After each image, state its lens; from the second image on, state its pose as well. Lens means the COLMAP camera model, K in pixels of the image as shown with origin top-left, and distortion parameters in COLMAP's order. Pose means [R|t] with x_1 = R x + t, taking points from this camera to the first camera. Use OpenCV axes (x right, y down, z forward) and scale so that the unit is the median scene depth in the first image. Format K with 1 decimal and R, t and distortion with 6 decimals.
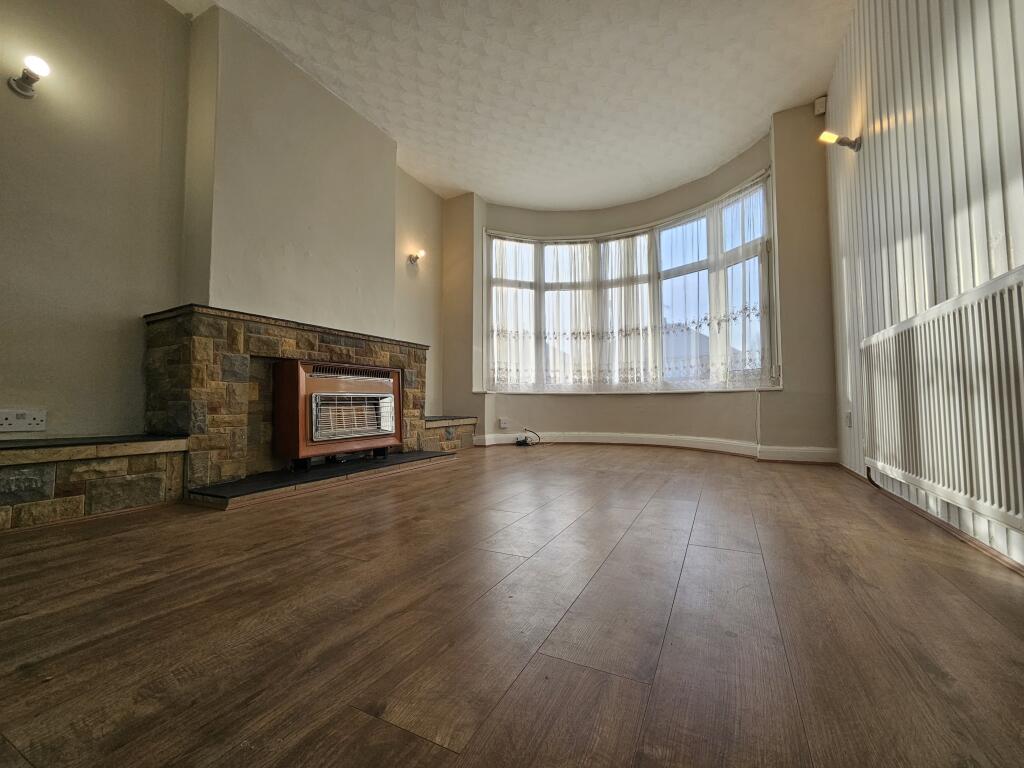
lens RADIAL K [[418.9, 0, 511.1], [0, 418.9, 380.2], [0, 0, 1]] dist [0.003138, 0.000589]
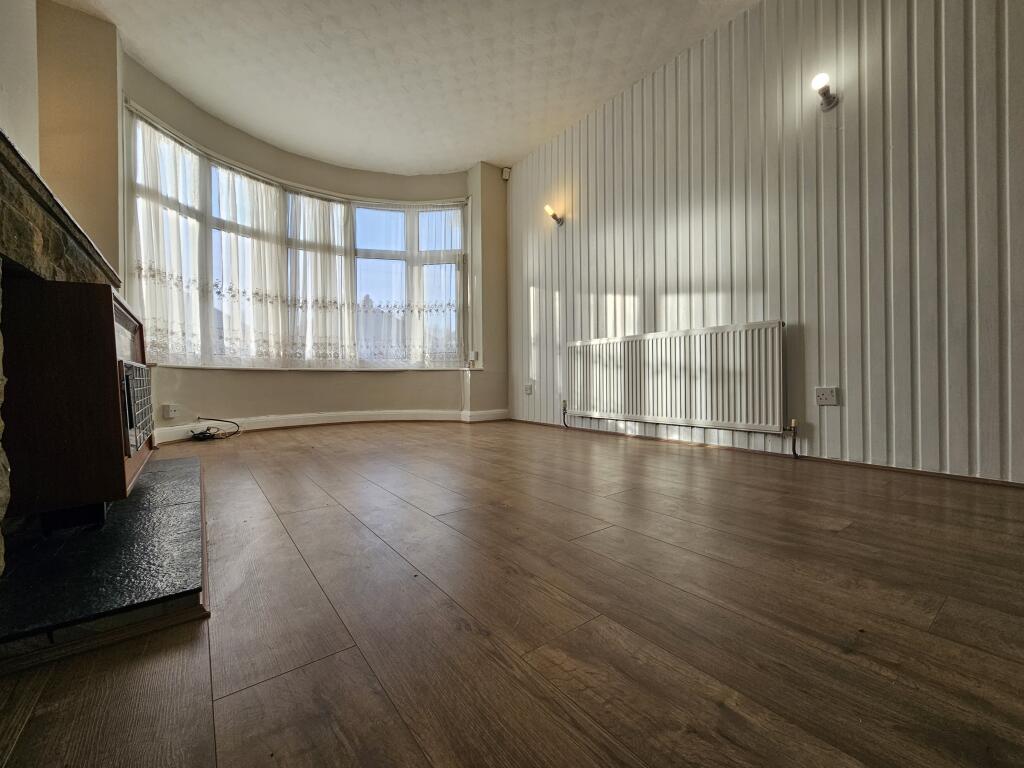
lens RADIAL K [[418.9, 0, 510.1], [0, 418.9, 385.4], [0, 0, 1]] dist [0.003138, 0.000589]
pose [[0.441966, -0.015517, 0.896897, -0.380426], [-0.042811, 0.998346, 0.038368, 0.012070], [-0.896009, -0.055355, 0.440571, 0.211602]]
